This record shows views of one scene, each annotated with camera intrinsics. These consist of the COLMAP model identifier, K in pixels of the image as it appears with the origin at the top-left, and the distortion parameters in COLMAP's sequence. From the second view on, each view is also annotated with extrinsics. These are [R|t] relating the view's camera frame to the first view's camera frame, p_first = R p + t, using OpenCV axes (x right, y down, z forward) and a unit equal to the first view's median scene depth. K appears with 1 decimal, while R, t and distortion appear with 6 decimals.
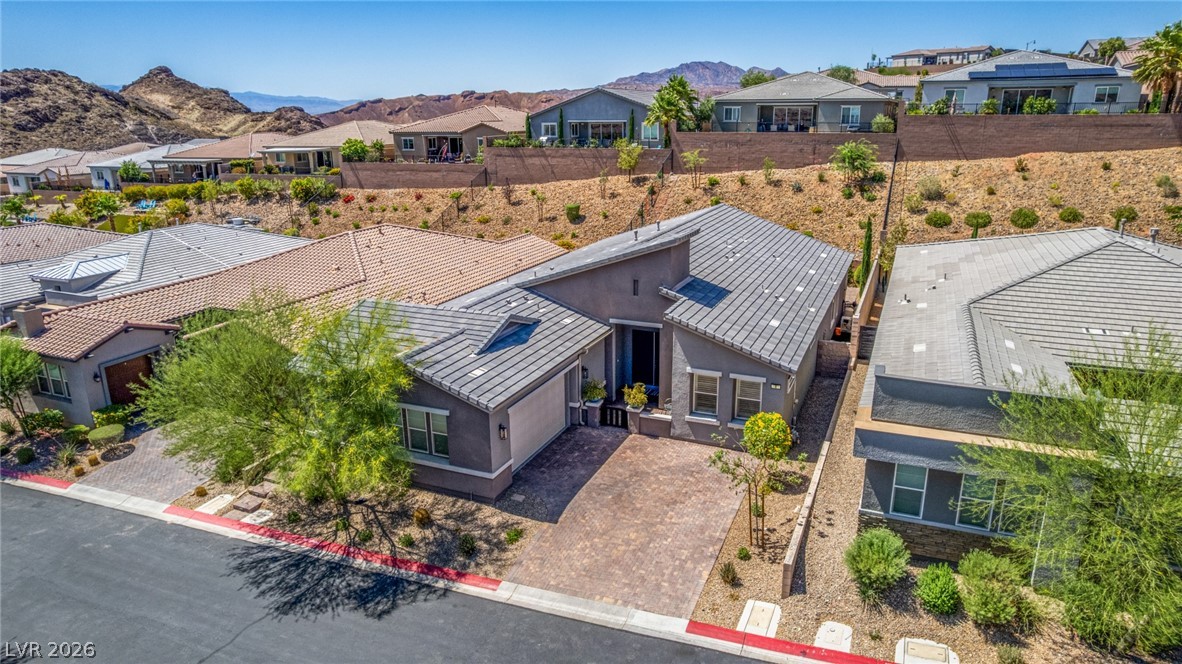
lens RADIAL K [[754.9, 0, 591.0], [0, 754.9, 332.0], [0, 0, 1]] dist [-0.074910, 0.062632]
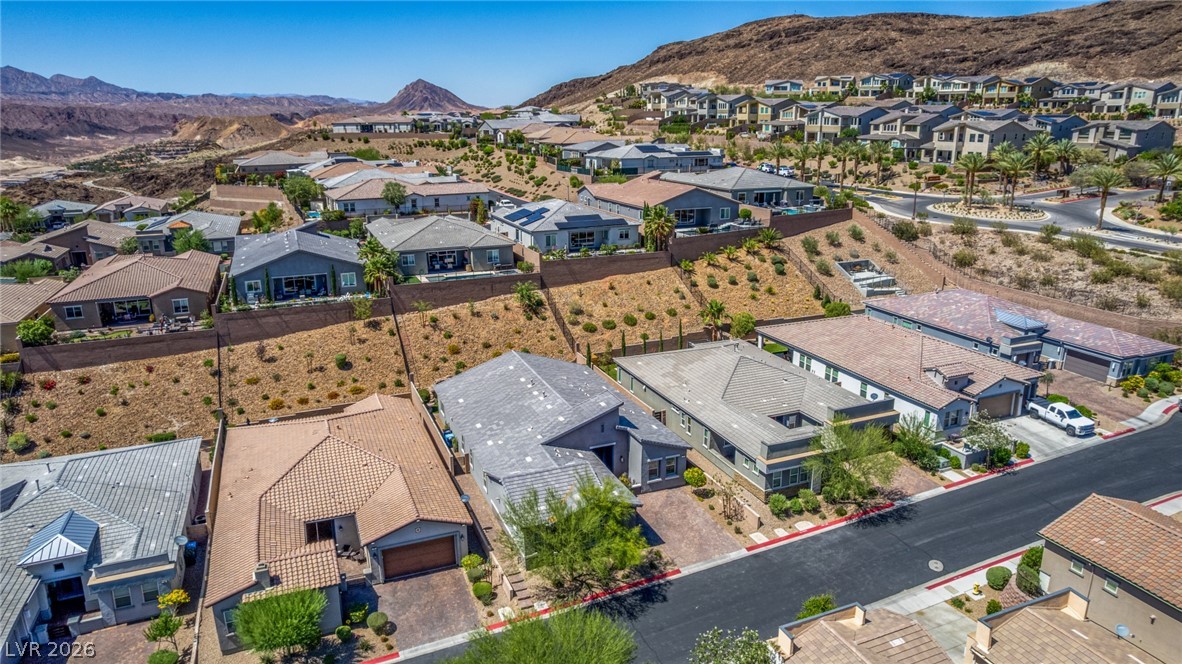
lens RADIAL K [[754.9, 0, 591.0], [0, 754.9, 332.0], [0, 0, 1]] dist [-0.074910, 0.062632]
pose [[0.692889, -0.191217, 0.695227, -0.743975], [0.200785, 0.977226, 0.068669, -0.258985], [-0.692525, 0.092011, 0.715502, -0.249176]]
